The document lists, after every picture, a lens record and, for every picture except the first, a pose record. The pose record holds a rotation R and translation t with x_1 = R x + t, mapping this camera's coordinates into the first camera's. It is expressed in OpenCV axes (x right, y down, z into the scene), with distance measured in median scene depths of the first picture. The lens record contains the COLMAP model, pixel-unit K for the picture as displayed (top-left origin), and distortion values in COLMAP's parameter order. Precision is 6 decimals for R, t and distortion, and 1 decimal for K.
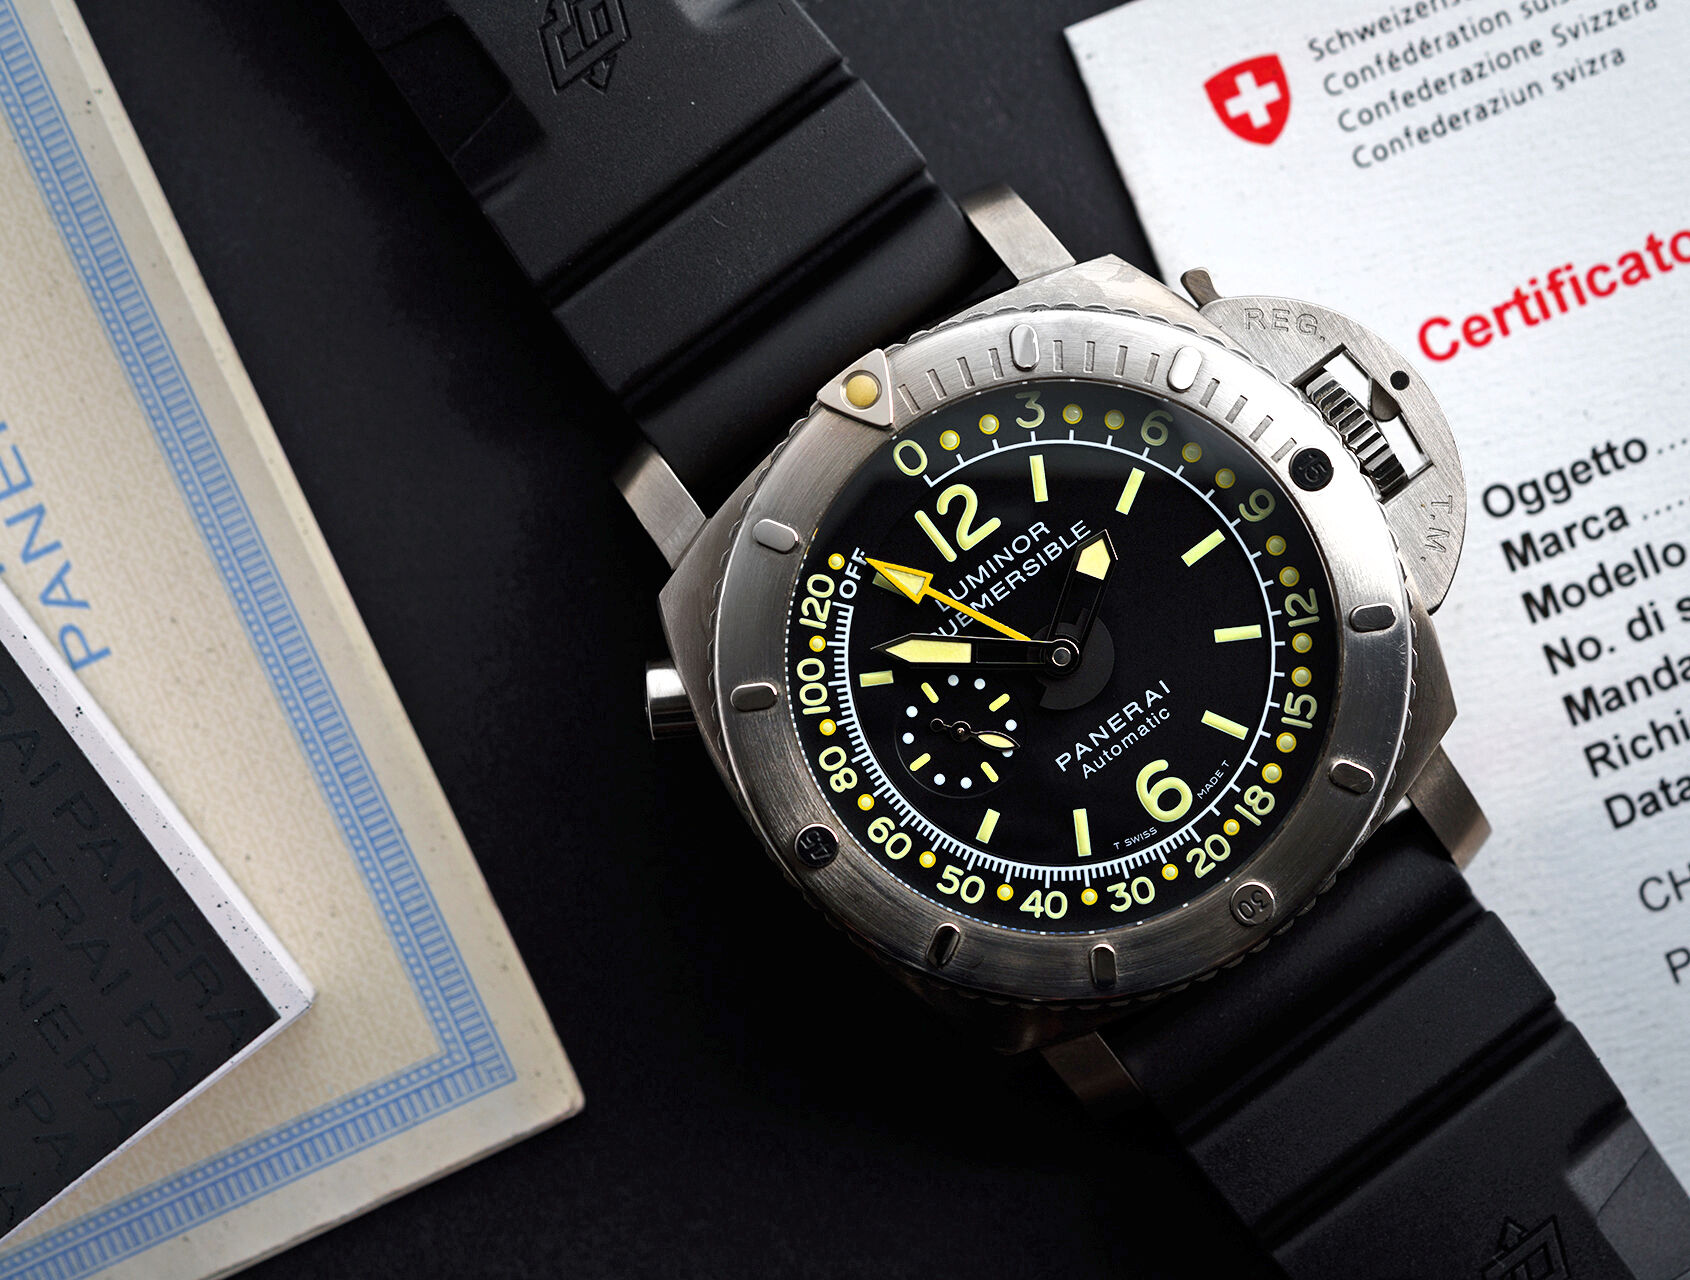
lens RADIAL K [[4681.1, 0, 839.2], [0, 4681.1, 640.6], [0, 0, 1]] dist [-0.438128, 0.000000]
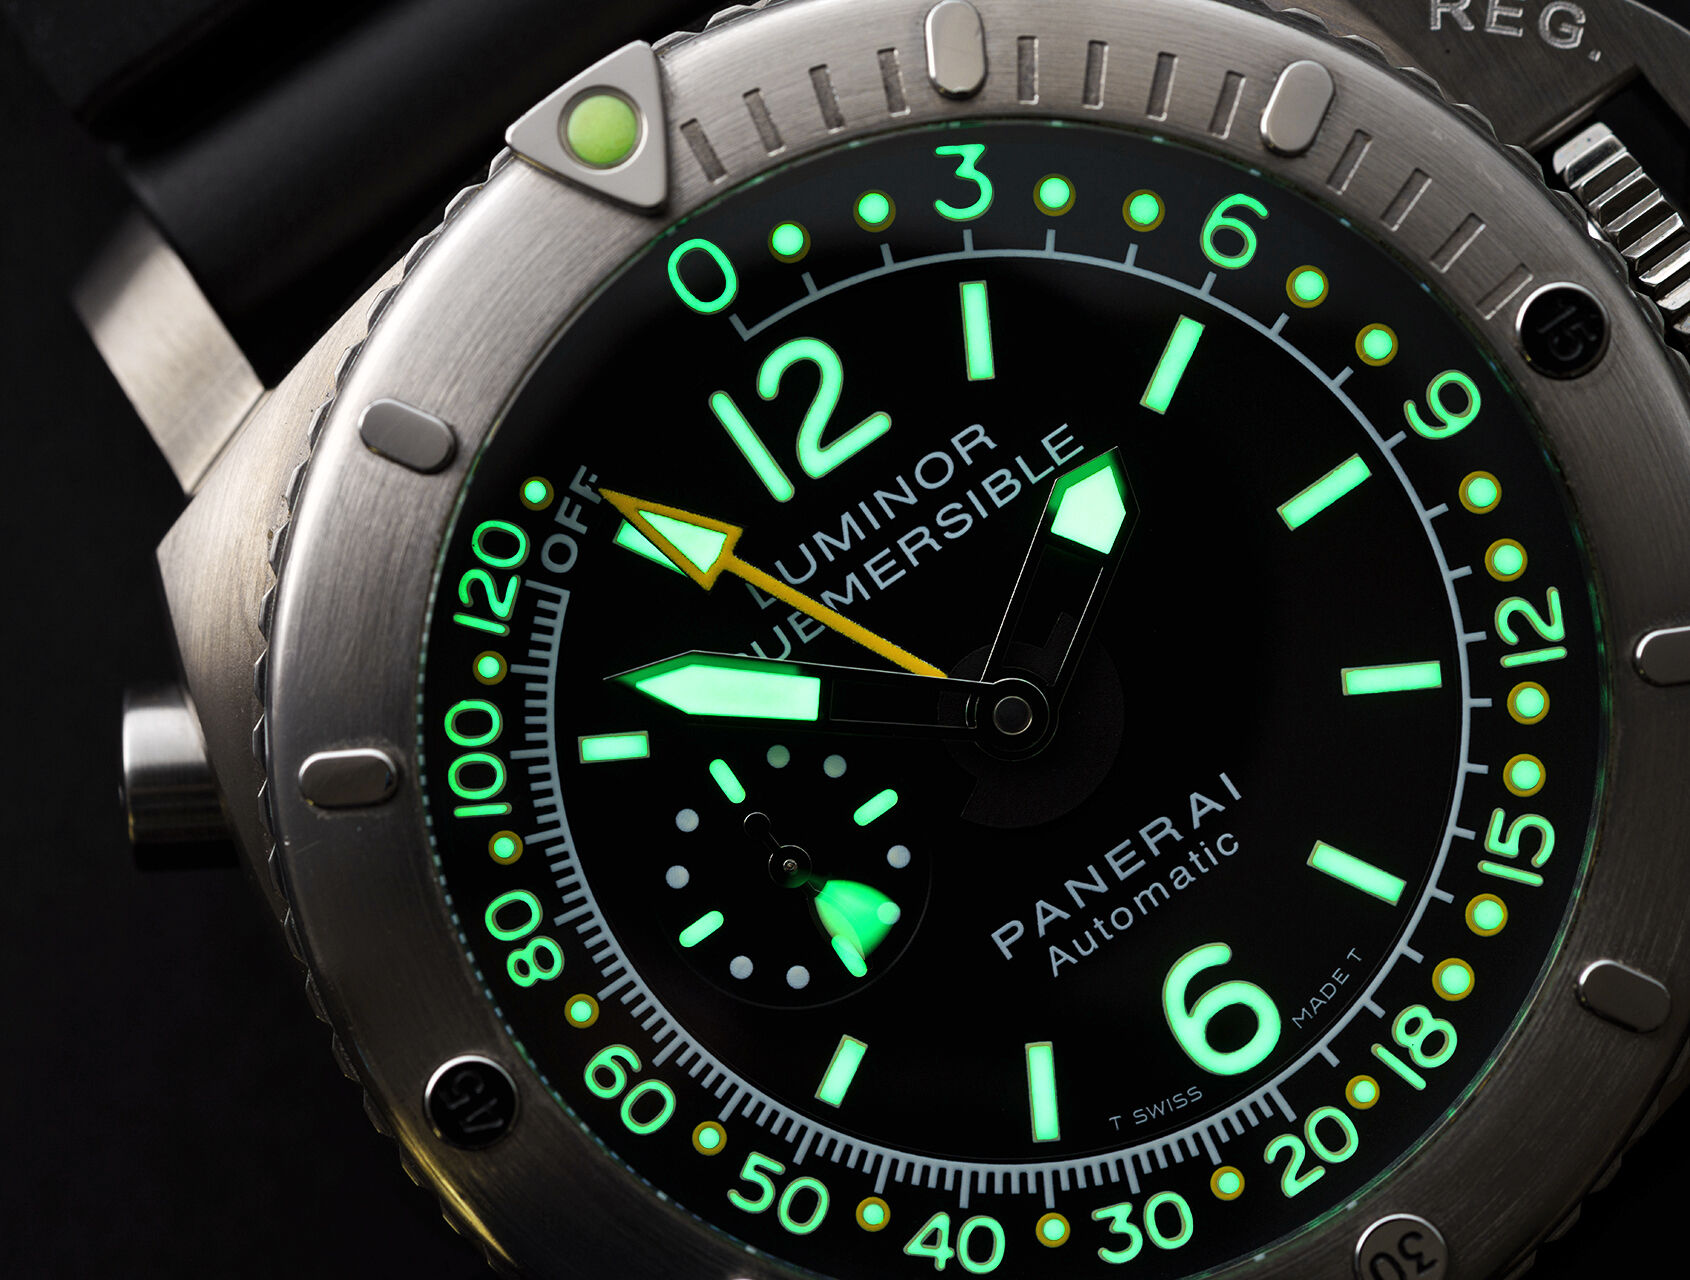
lens RADIAL K [[4681.1, 0, 852.8], [0, 4681.1, 638.6], [0, 0, 1]] dist [-0.438128, 0.000000]
pose [[0.999268, 0.036213, 0.012348, 0.025678], [-0.036094, 0.999301, -0.009768, 0.001005], [-0.012693, 0.009315, 0.999876, 0.534854]]
